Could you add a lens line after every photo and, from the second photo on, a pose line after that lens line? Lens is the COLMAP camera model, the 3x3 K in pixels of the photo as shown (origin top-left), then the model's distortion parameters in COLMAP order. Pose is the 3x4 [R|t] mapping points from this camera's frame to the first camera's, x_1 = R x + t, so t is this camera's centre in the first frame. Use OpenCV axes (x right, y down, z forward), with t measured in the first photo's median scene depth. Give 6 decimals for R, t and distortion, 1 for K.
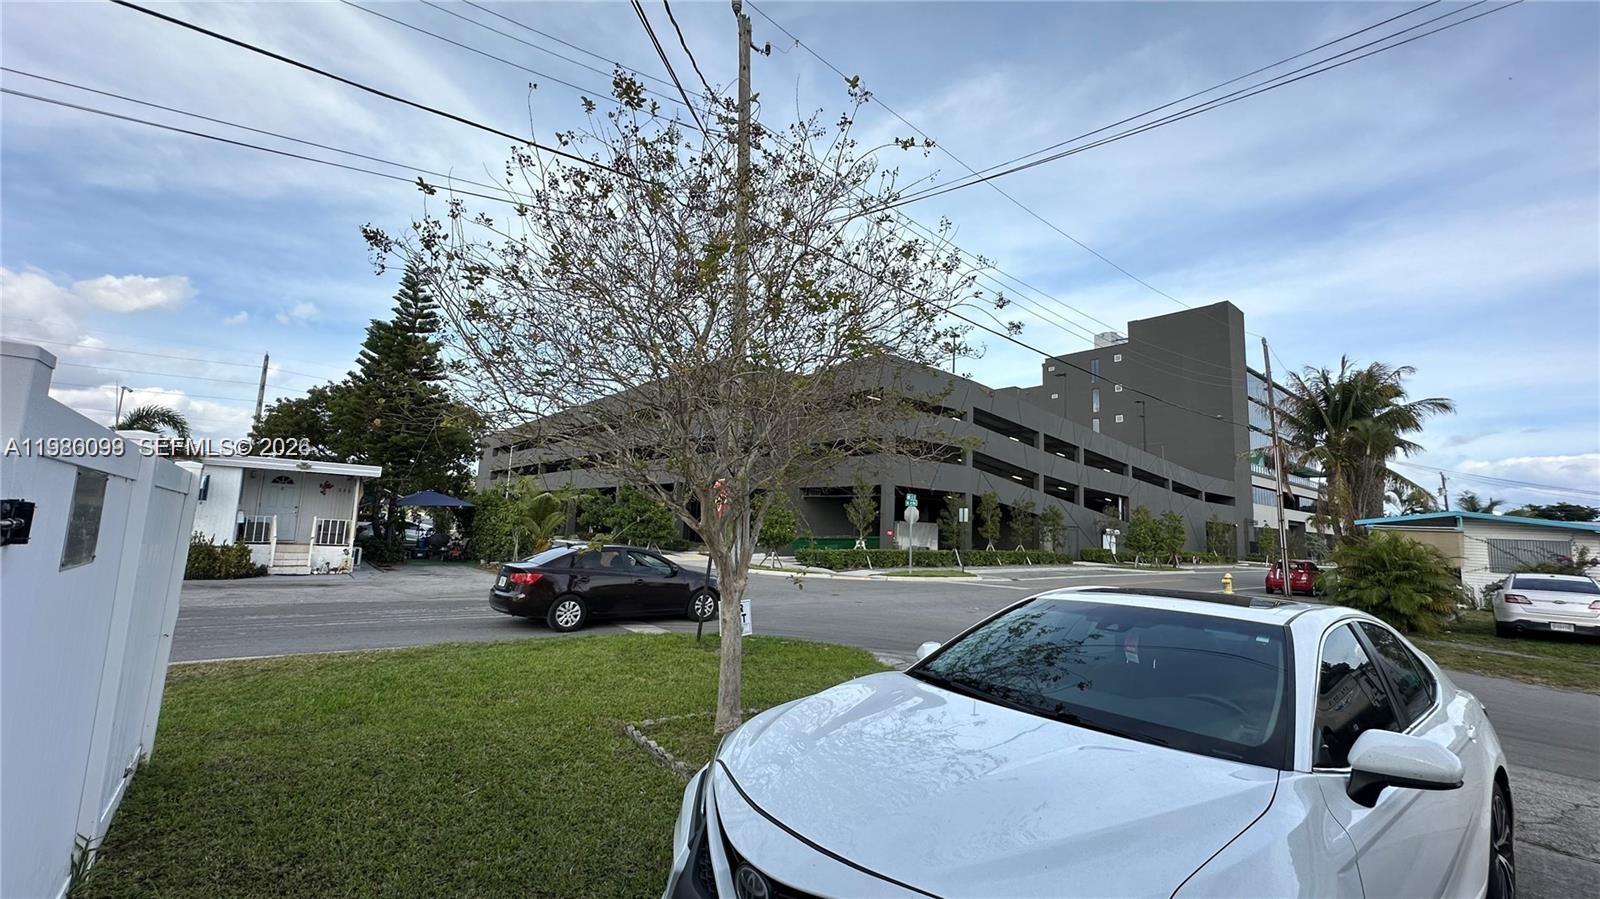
lens RADIAL K [[641.8, 0, 800.0], [0, 641.8, 449.5], [0, 0, 1]] dist [-0.004510, 0.001237]
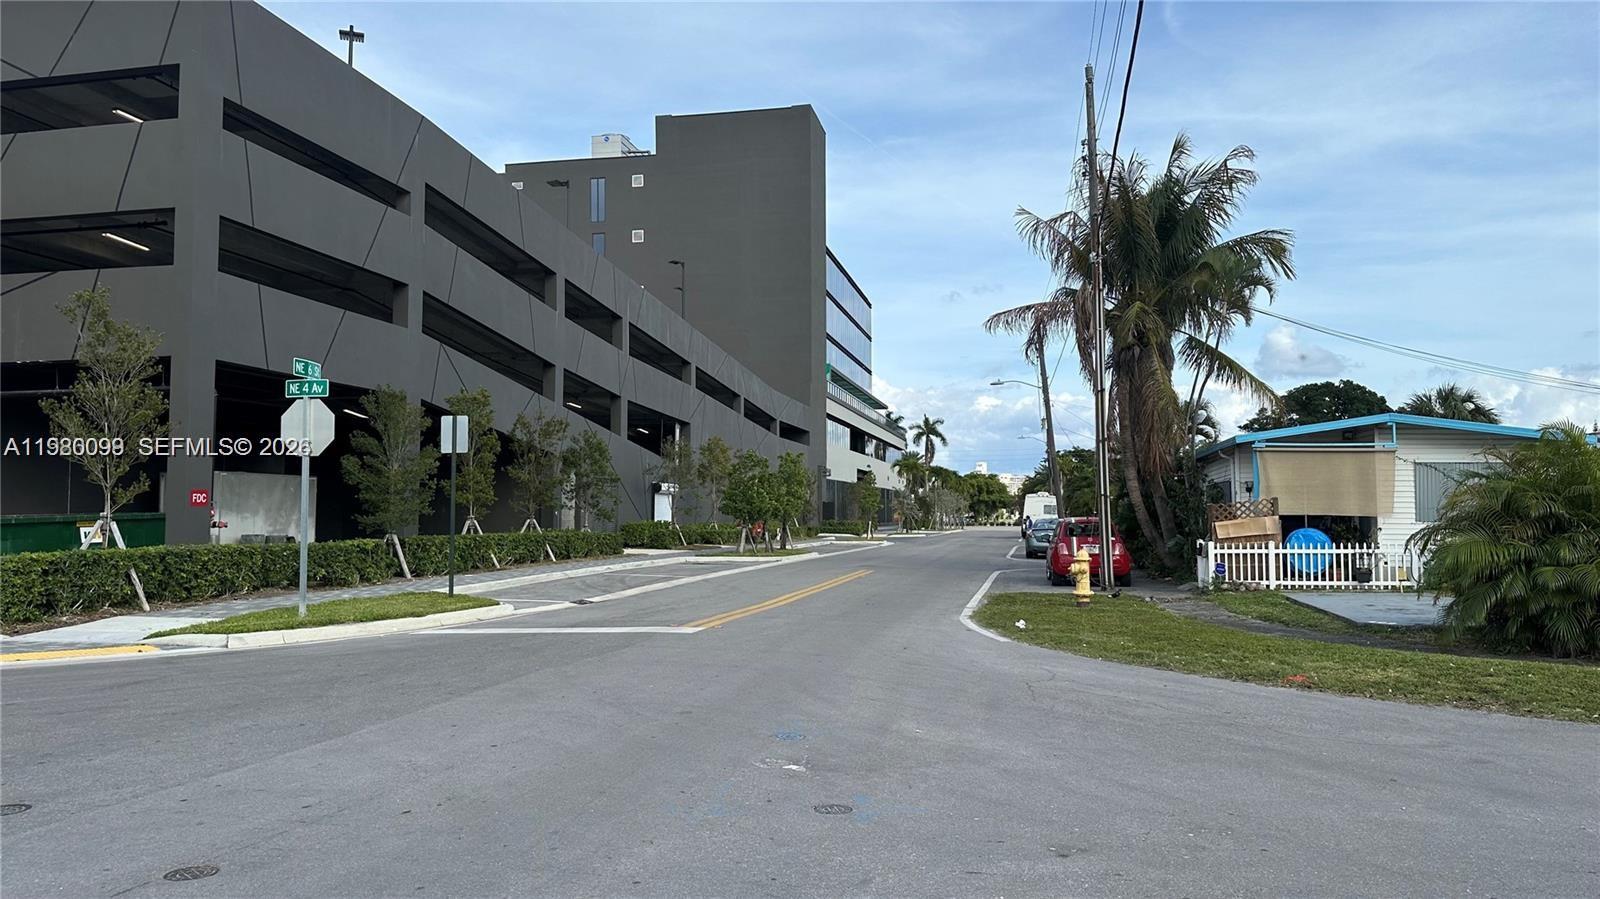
lens RADIAL K [[1119.5, 0, 800.0], [0, 1119.5, 449.5], [0, 0, 1]] dist [0.027417, -0.001159]
pose [[0.787136, -0.005003, 0.616760, 0.017252], [-0.041980, 0.997214, 0.061665, 0.046058], [-0.615350, -0.074430, 0.784732, 0.284218]]
